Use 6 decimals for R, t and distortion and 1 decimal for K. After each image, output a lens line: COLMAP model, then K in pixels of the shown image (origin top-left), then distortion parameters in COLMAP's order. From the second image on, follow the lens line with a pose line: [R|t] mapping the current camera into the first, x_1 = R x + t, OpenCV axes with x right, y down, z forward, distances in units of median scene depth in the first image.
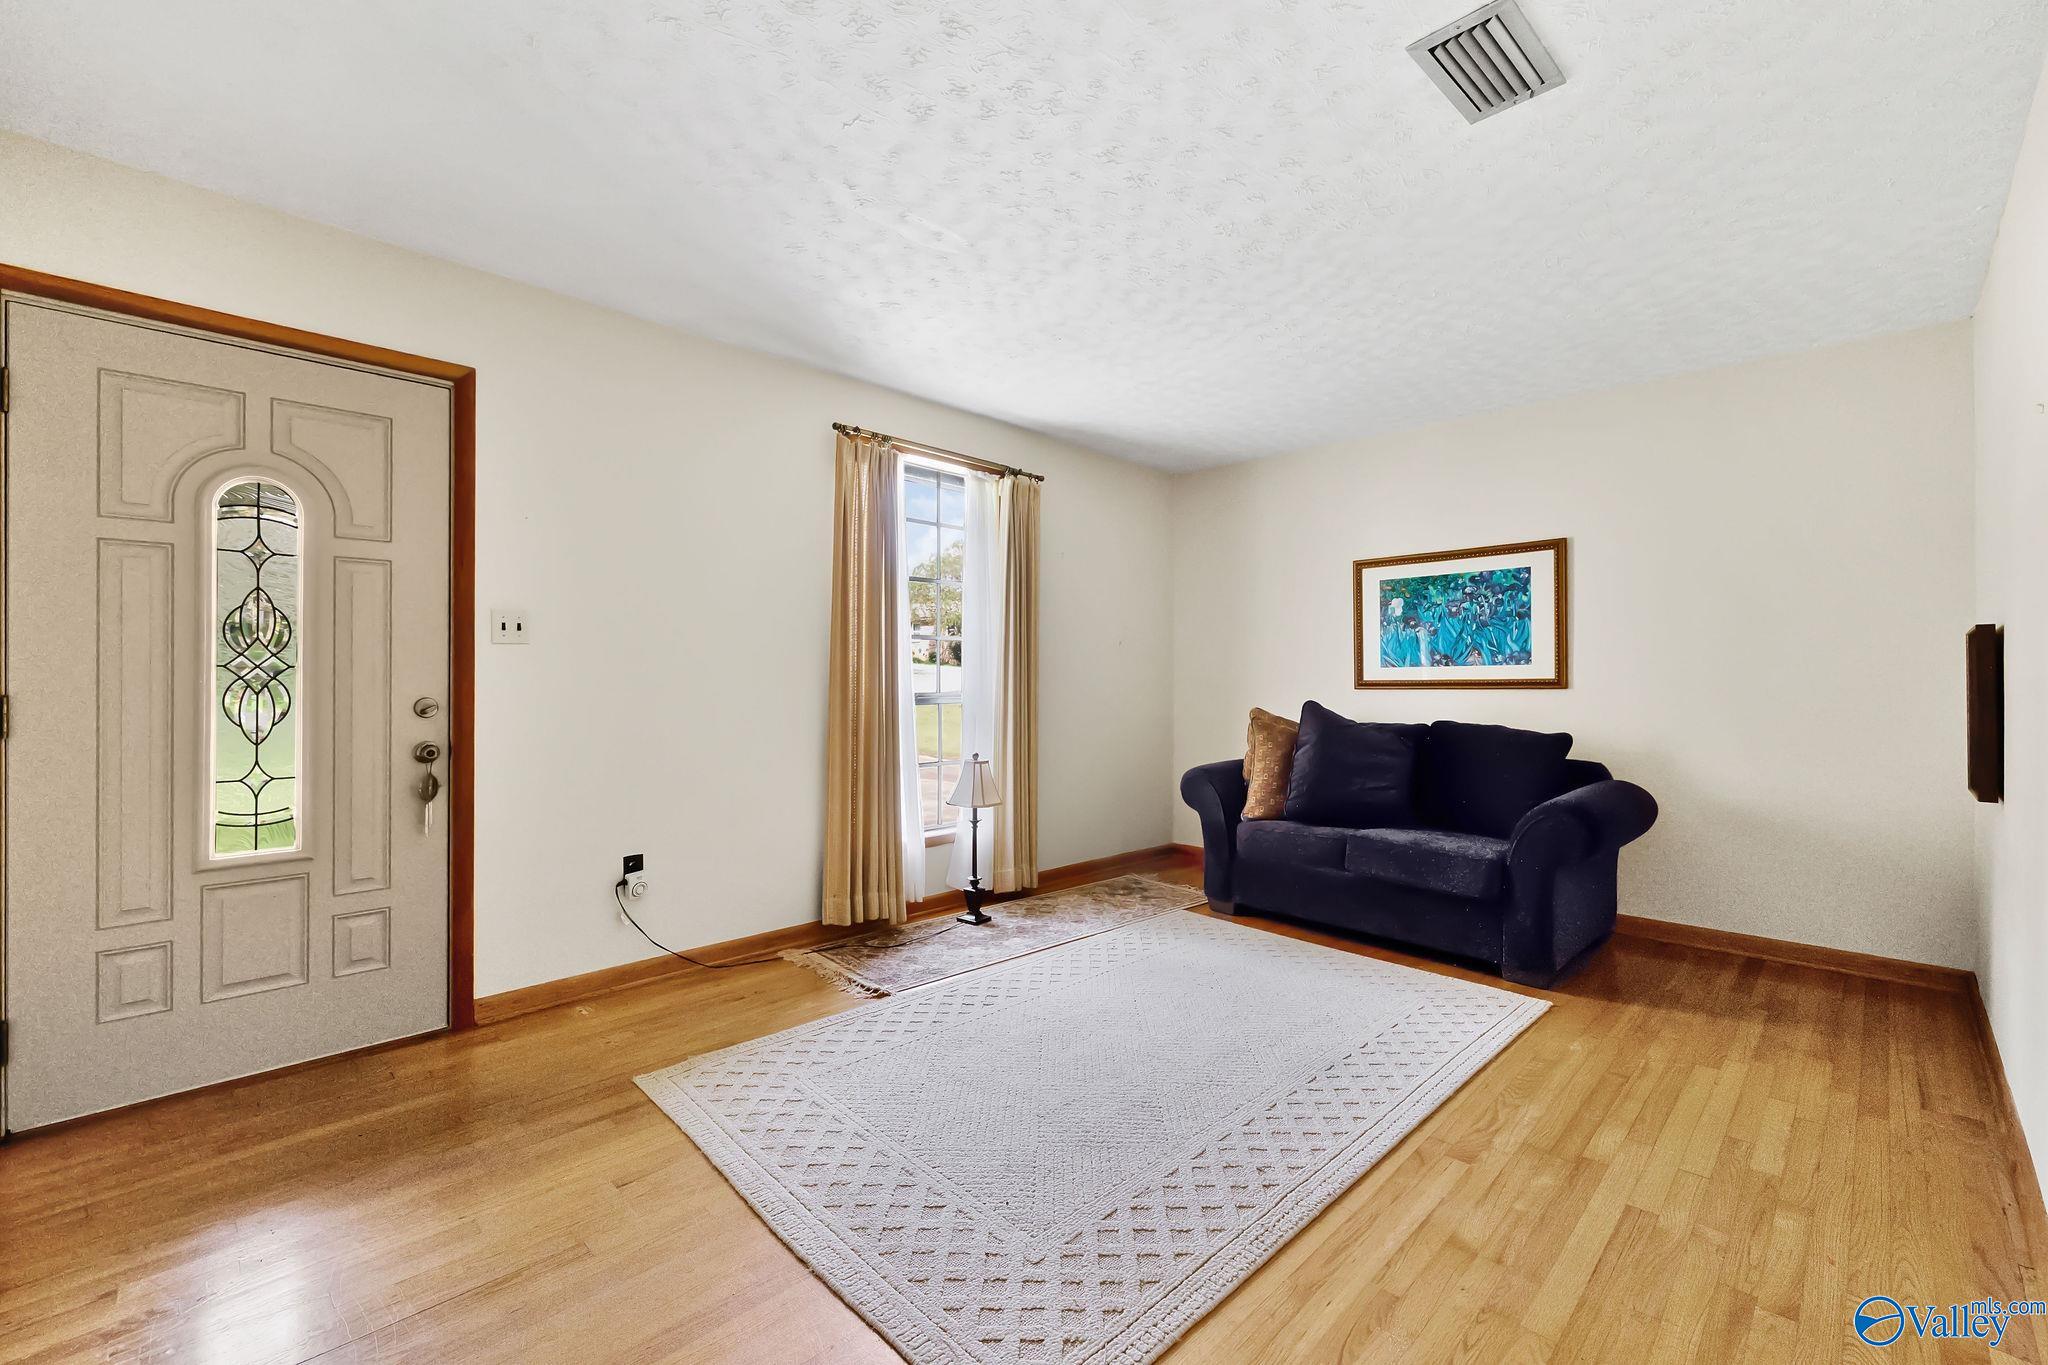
lens RADIAL K [[863.8, 0, 1020.1], [0, 863.8, 674.9], [0, 0, 1]] dist [0.000978, 0.000476]
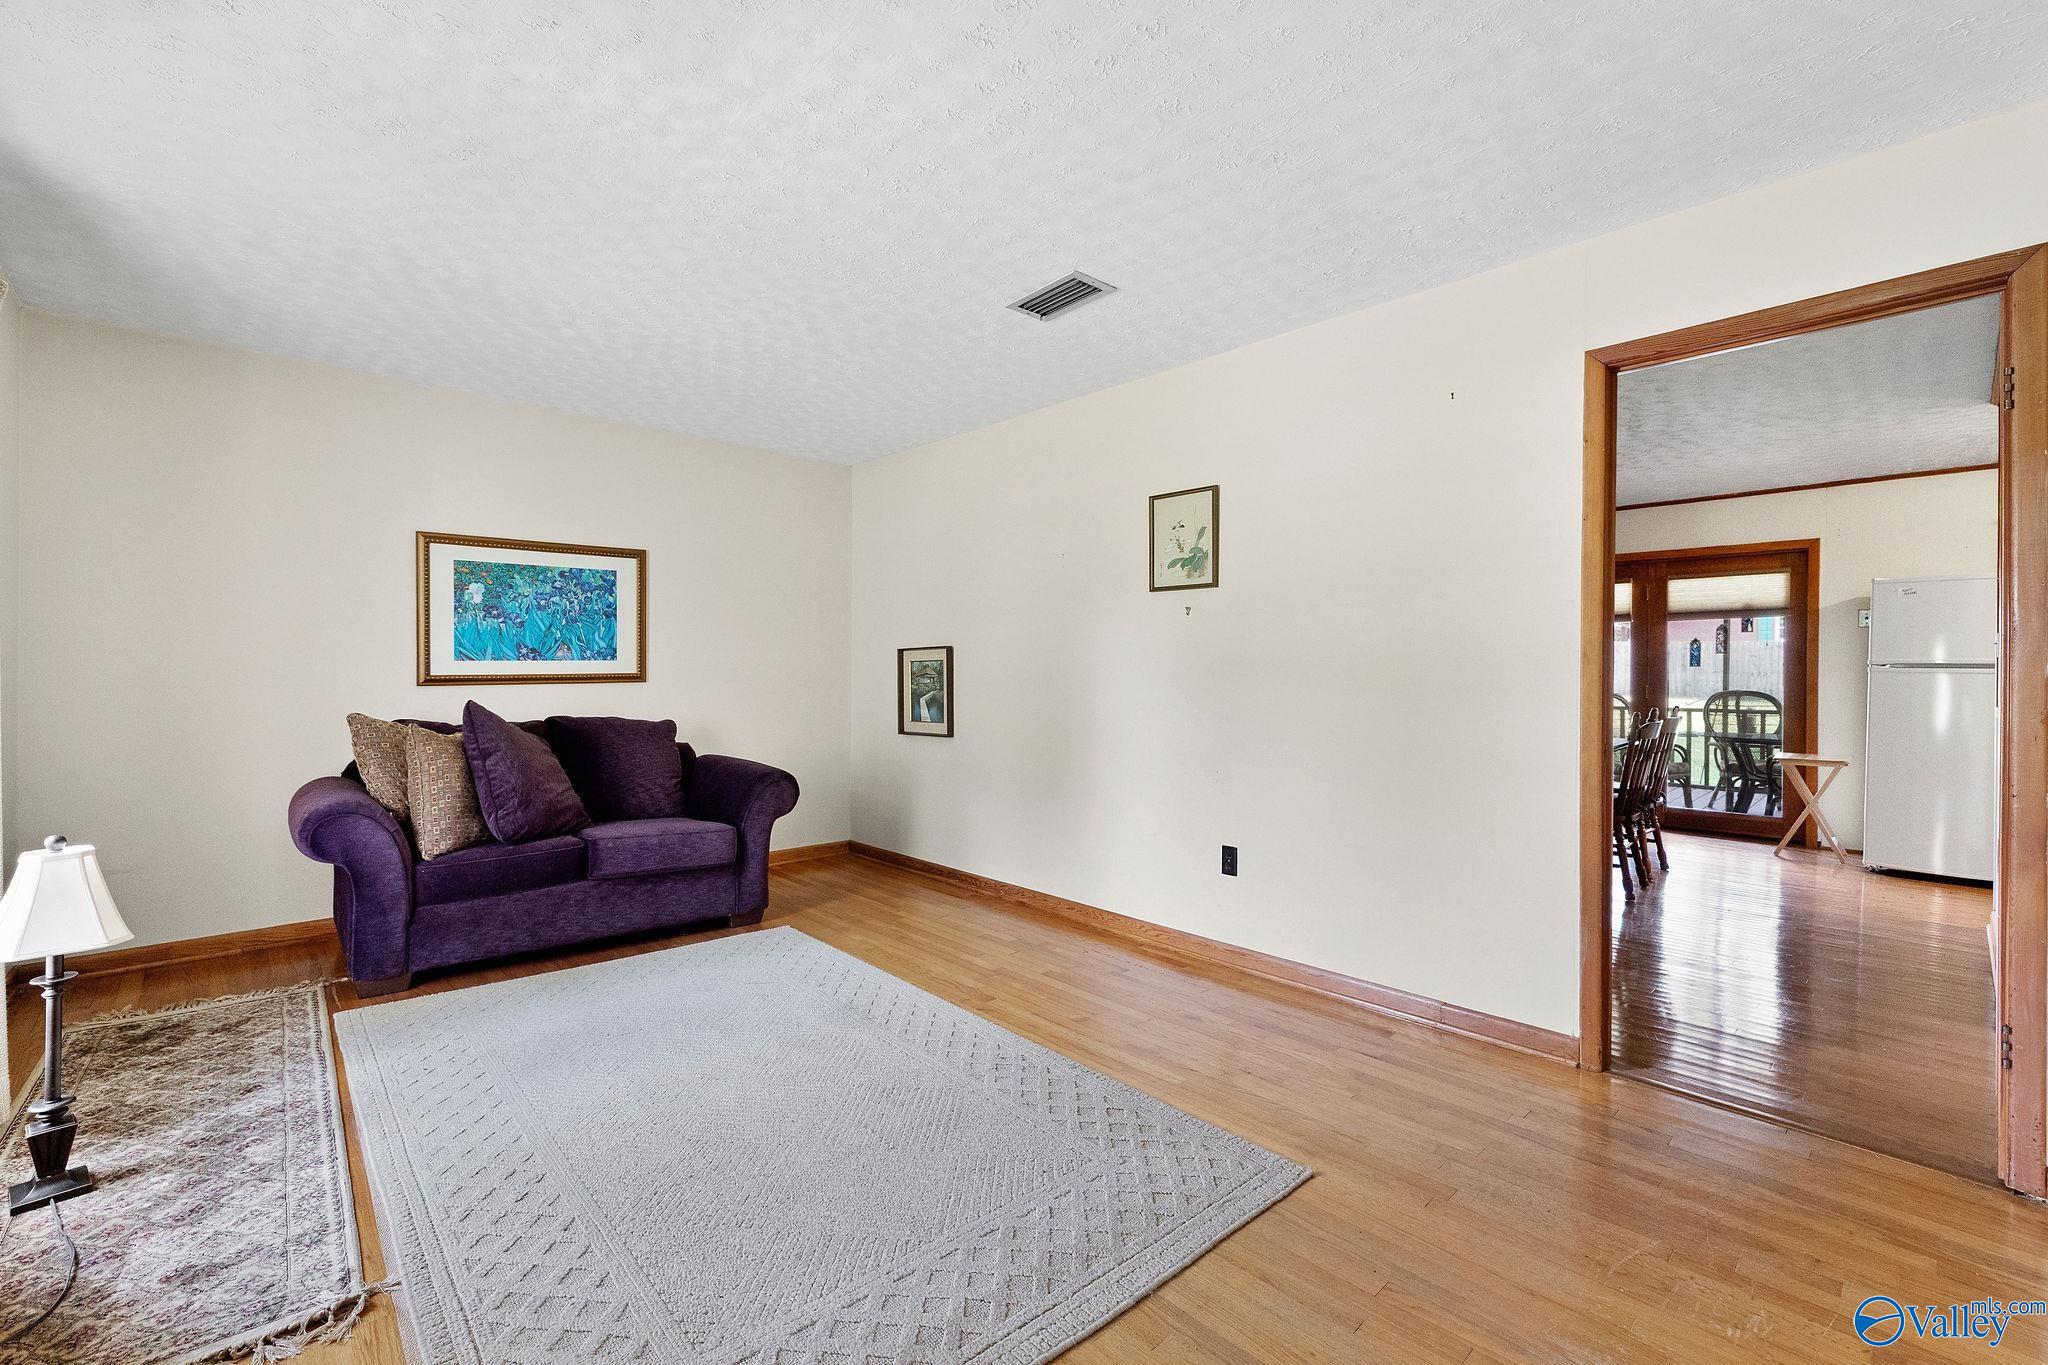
lens RADIAL K [[863.8, 0, 1019.8], [0, 863.8, 682.2], [0, 0, 1]] dist [0.000978, 0.000476]
pose [[0.043121, -0.012327, 0.998994, -0.472443], [-0.006334, 0.999900, 0.012612, -0.001360], [-0.999050, -0.006872, 0.043038, 0.436297]]
